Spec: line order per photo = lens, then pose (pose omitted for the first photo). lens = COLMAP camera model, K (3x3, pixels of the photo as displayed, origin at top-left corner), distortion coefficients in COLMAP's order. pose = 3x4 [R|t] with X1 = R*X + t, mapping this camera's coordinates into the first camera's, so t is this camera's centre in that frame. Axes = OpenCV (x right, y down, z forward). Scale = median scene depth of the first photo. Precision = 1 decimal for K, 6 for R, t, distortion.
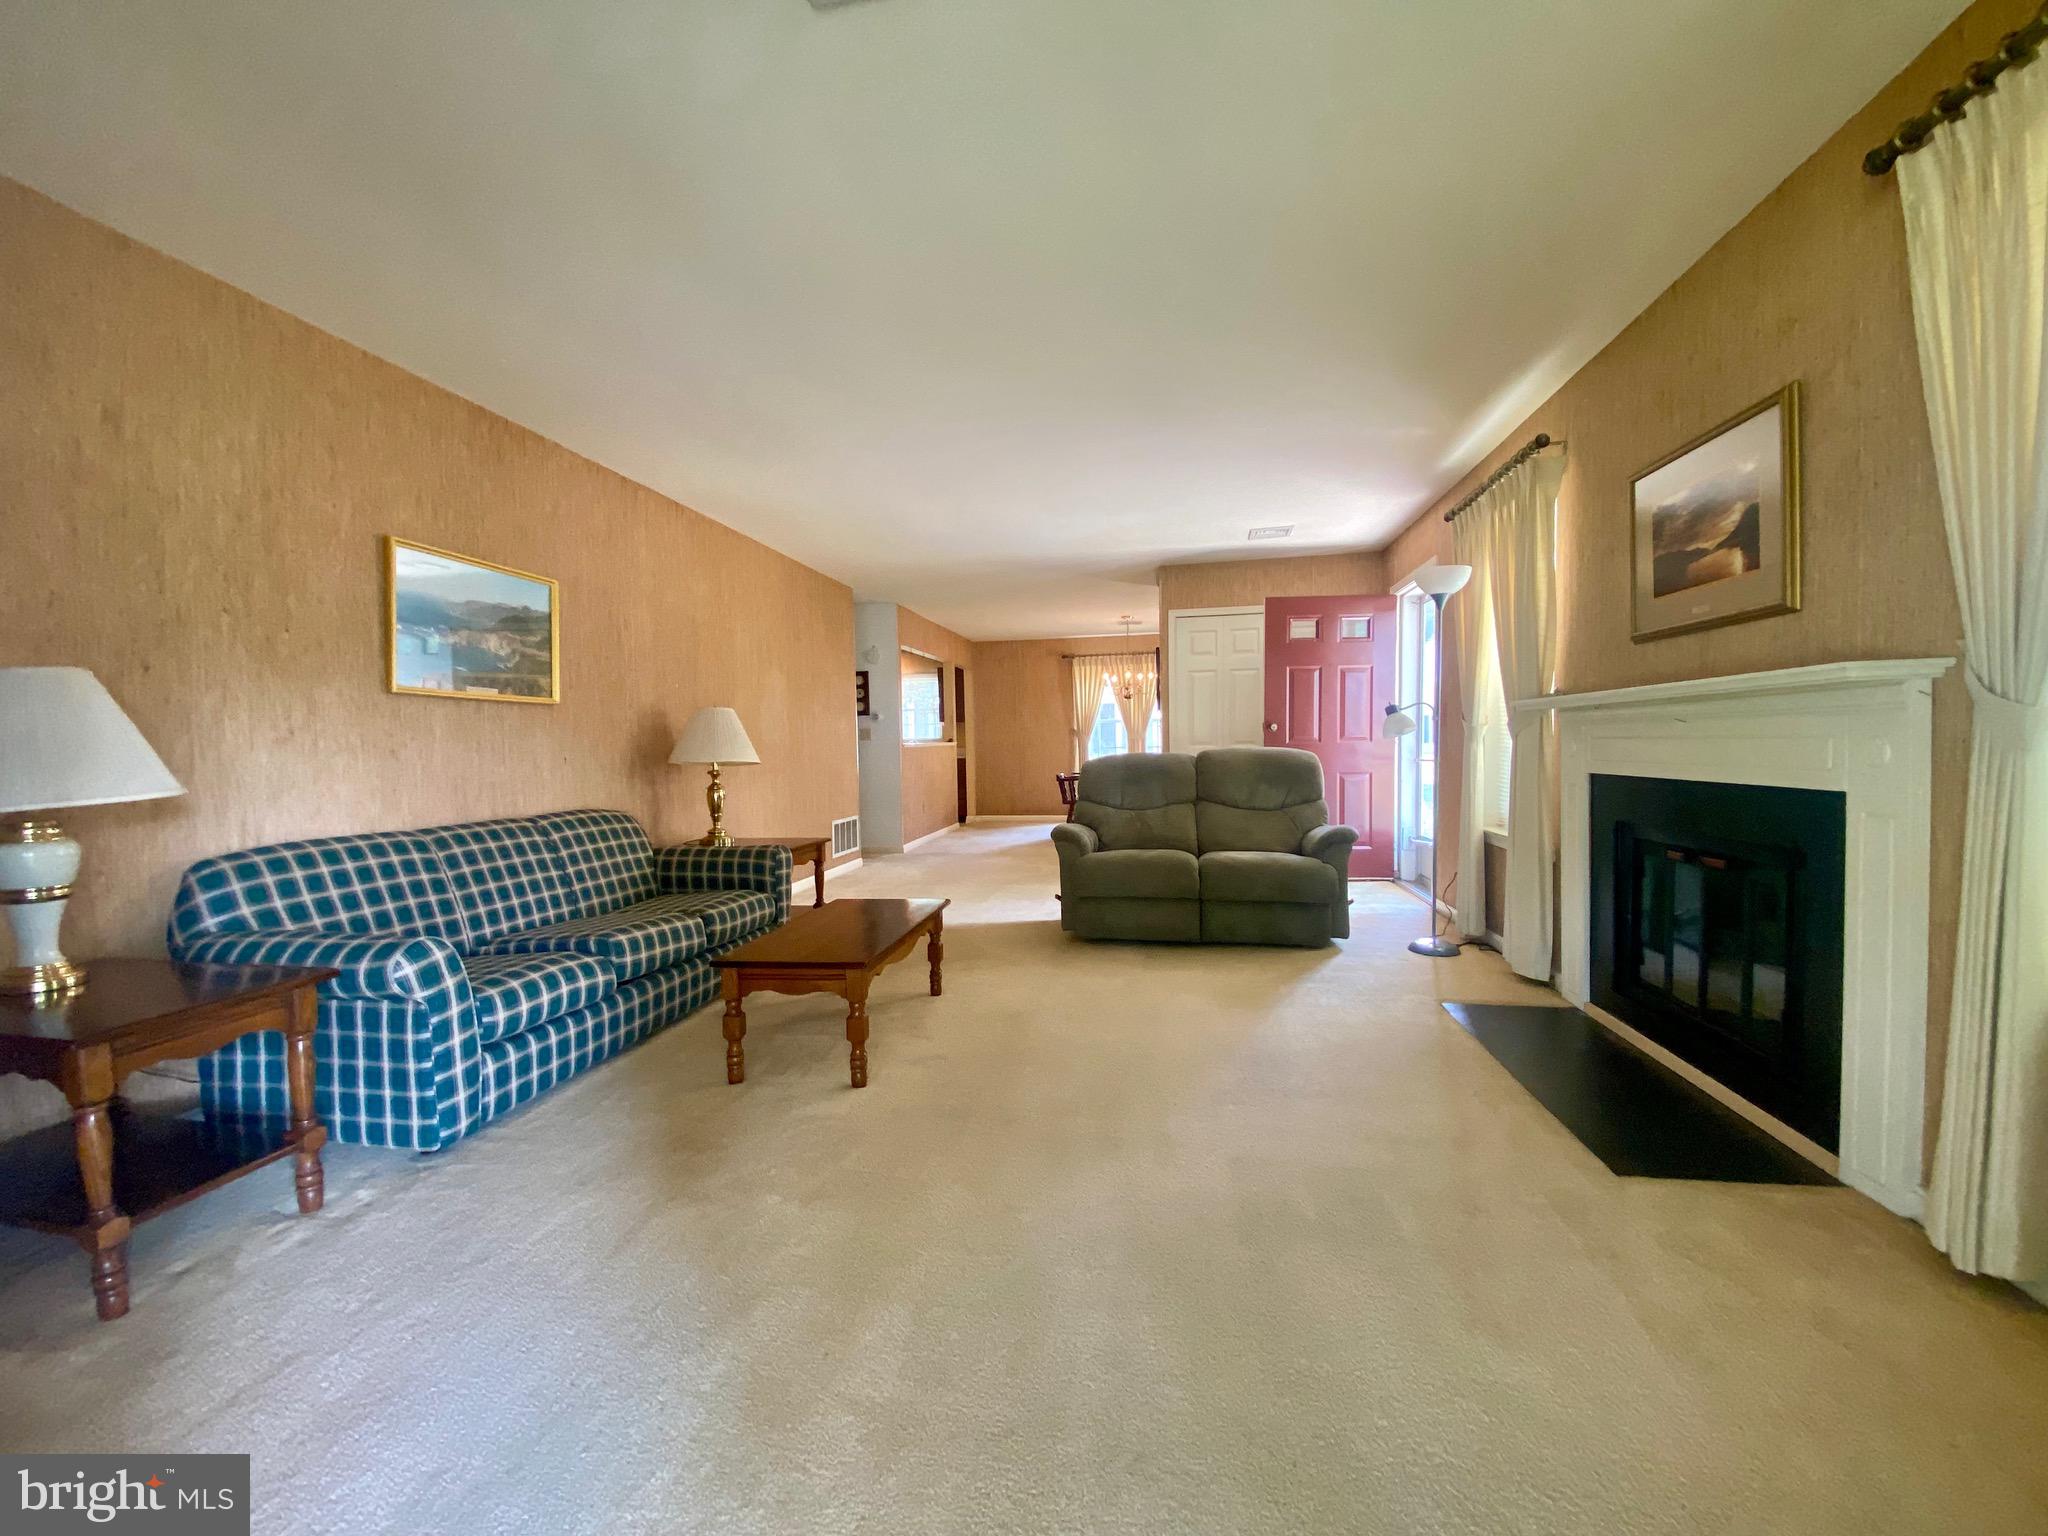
lens RADIAL K [[797.4, 0, 1021.0], [0, 797.4, 777.9], [0, 0, 1]] dist [-0.016811, -0.004707]
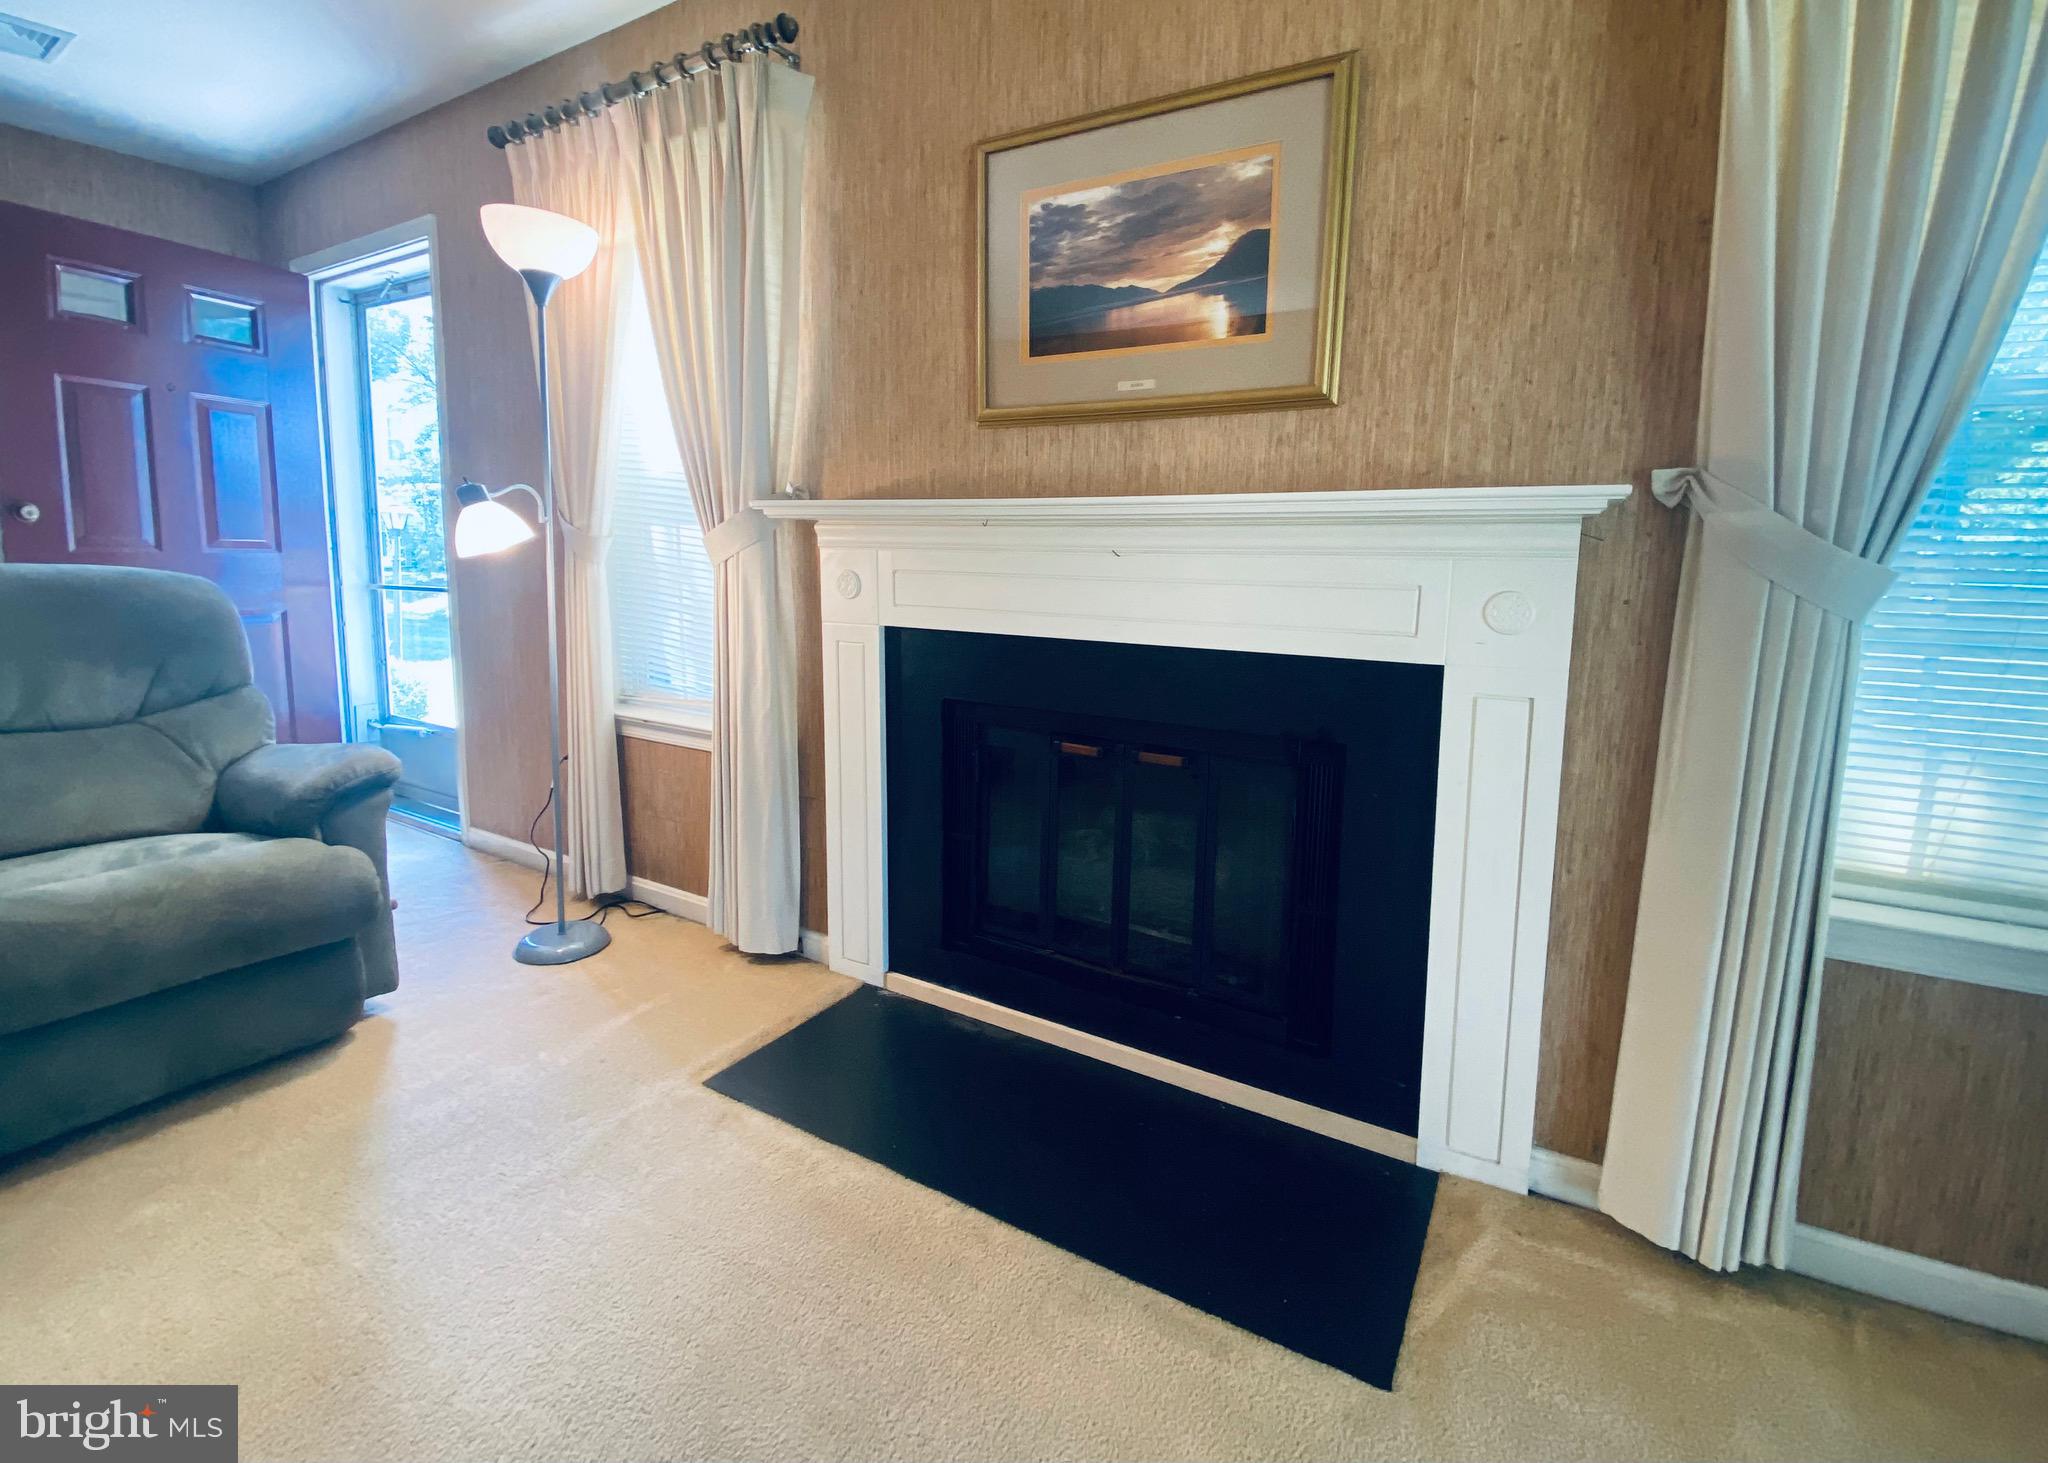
lens RADIAL K [[960.6, 0, 1168.4], [0, 960.6, 687.2], [0, 0, 1]] dist [0.000941, -0.006984]
pose [[0.329506, -0.102918, 0.938527, 0.079487], [0.013987, 0.994464, 0.104141, -0.037780], [-0.944050, -0.021188, 0.329121, 0.593333]]
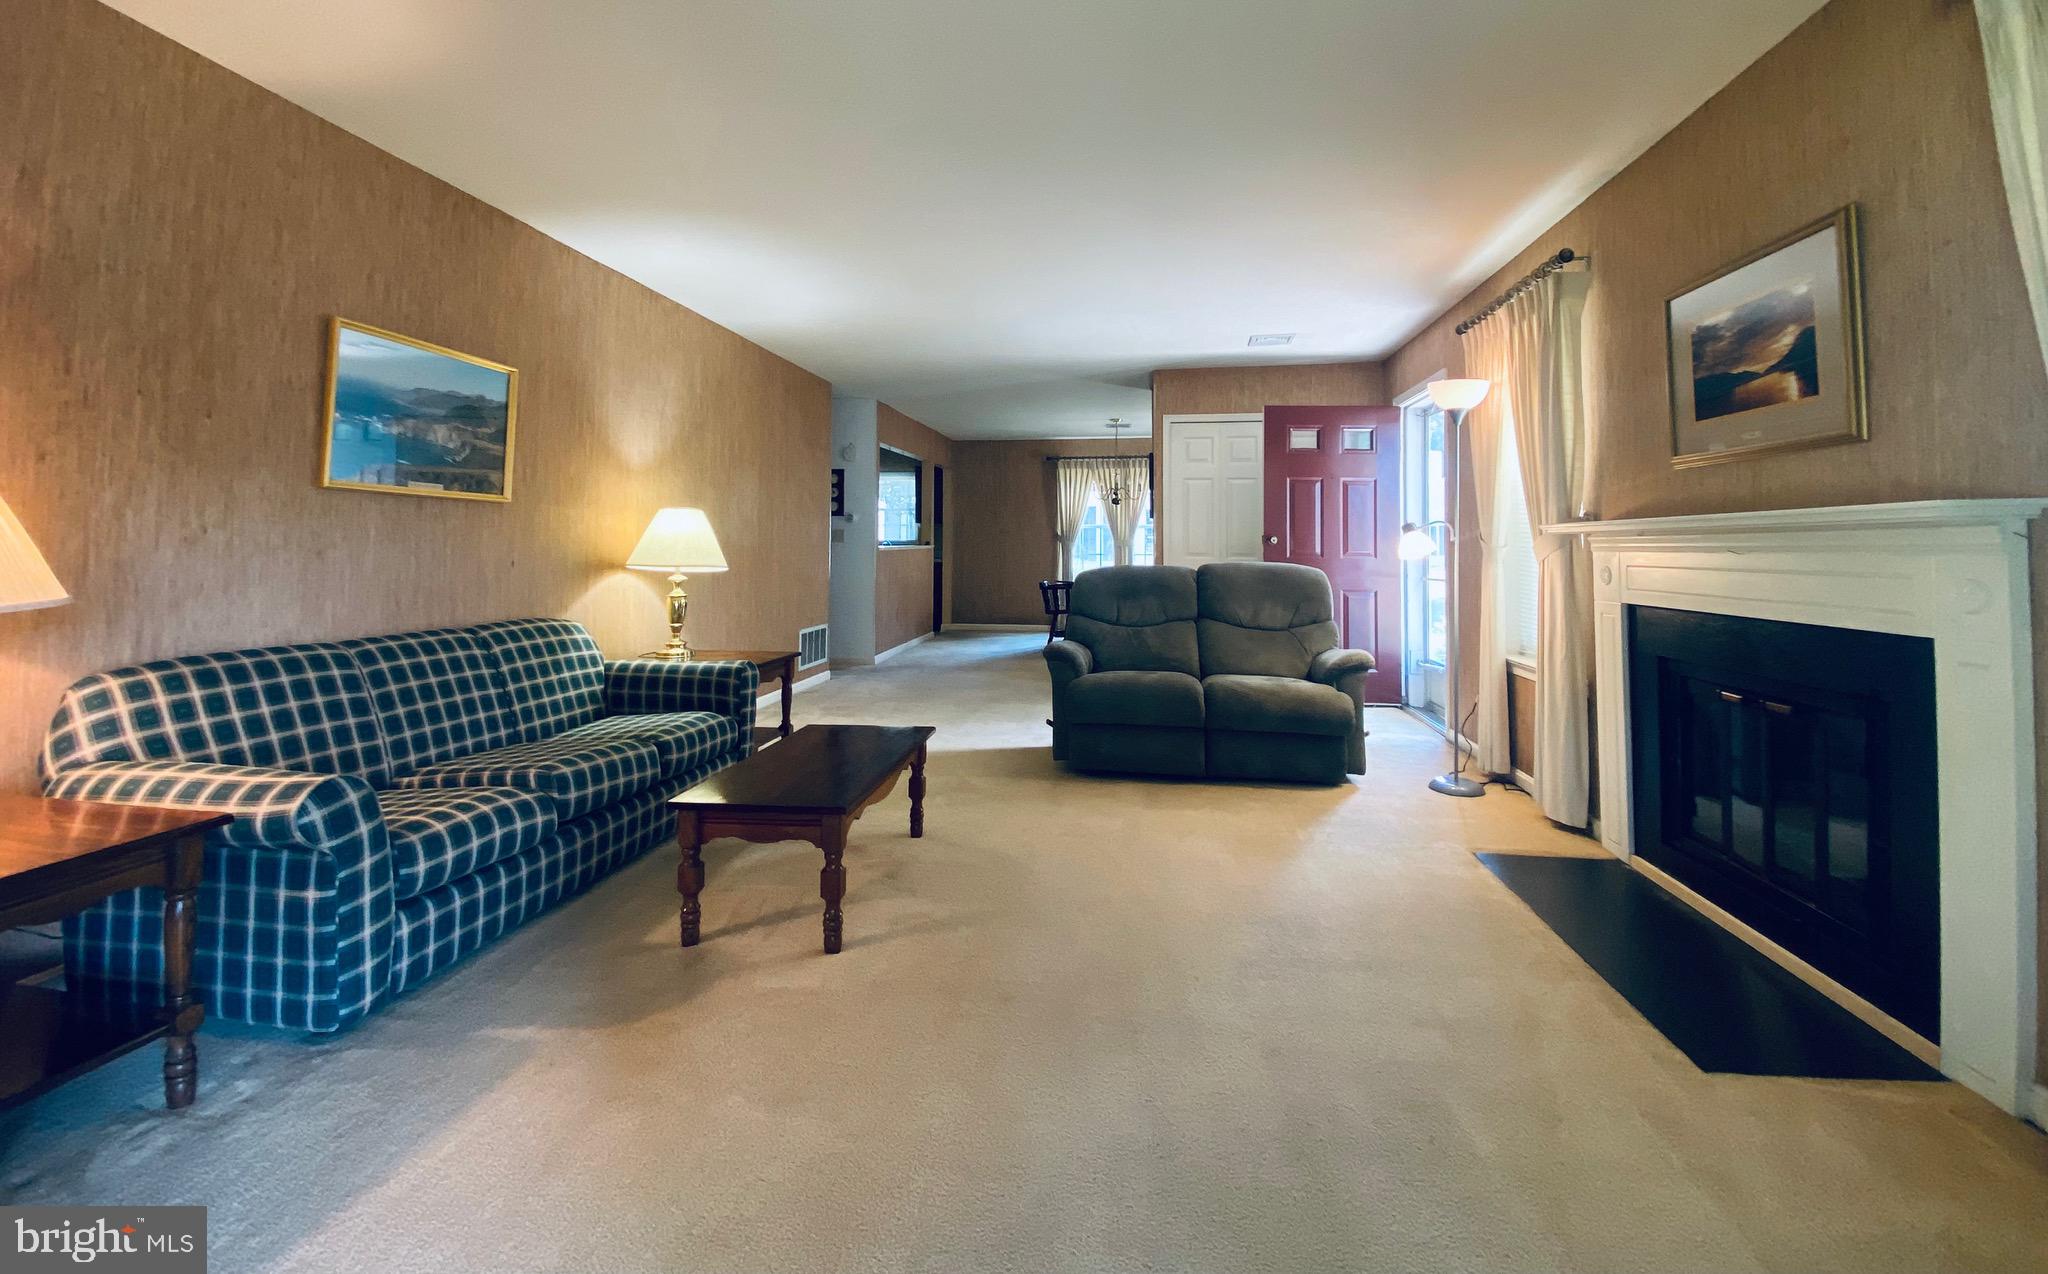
lens RADIAL K [[836.0, 0, 1020.5], [0, 836.0, 521.8], [0, 0, 1]] dist [-0.013514, -0.007136]
pose [[0.999357, 0.023164, 0.027382, -0.028563], [-0.021085, 0.997041, -0.073921, -0.015946], [-0.029013, 0.073296, 0.996888, 0.041120]]
